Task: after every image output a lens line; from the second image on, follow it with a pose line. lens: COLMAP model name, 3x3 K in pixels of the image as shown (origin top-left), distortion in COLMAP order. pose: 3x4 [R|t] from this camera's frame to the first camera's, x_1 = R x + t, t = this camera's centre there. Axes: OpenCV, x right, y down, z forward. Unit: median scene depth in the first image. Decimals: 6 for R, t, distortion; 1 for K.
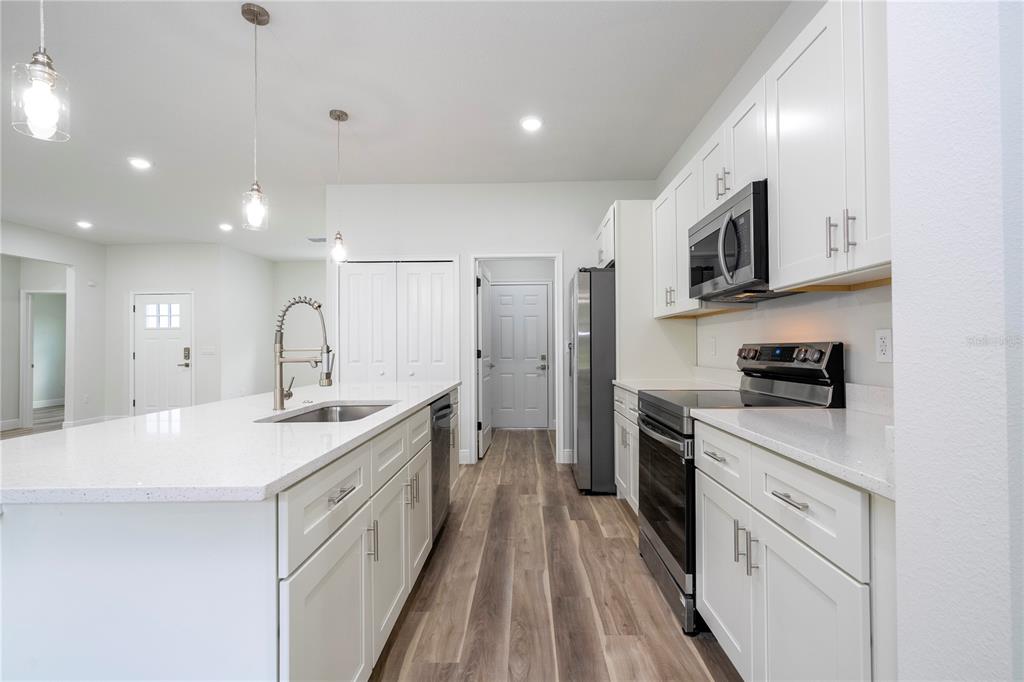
lens RADIAL K [[464.9, 0, 514.5], [0, 464.9, 340.5], [0, 0, 1]] dist [-0.021138, -0.000163]
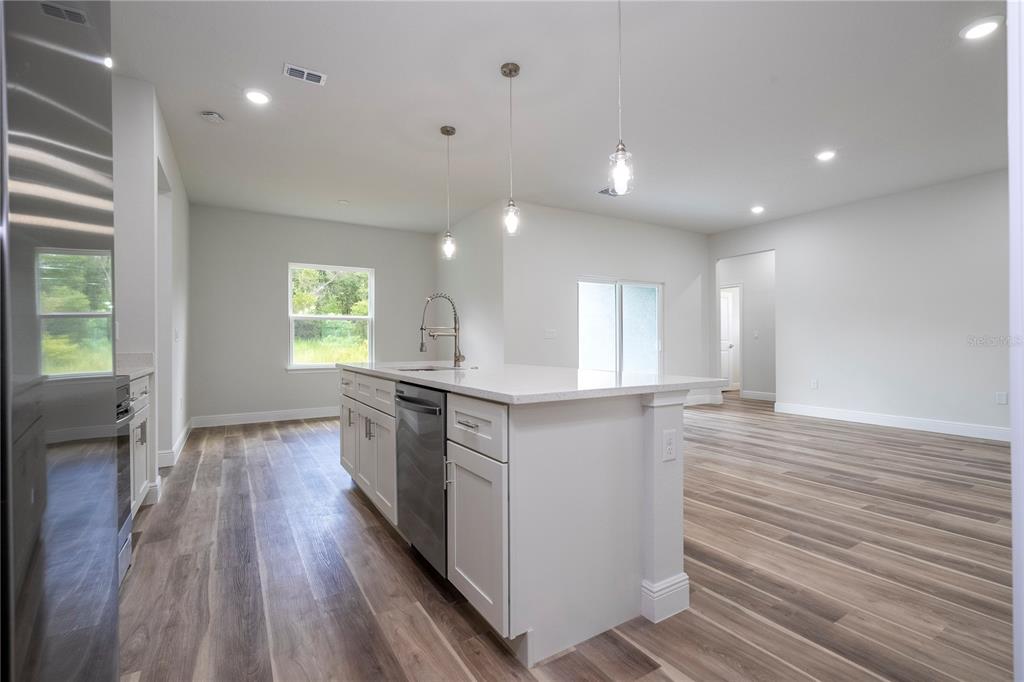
lens RADIAL K [[464.9, 0, 514.3], [0, 464.9, 343.6], [0, 0, 1]] dist [-0.021138, -0.000163]
pose [[-0.840973, 0.002992, -0.541069, 0.123522], [0.010550, 0.999885, -0.010869, 0.071114], [0.540975, -0.014849, -0.840908, 1.773169]]
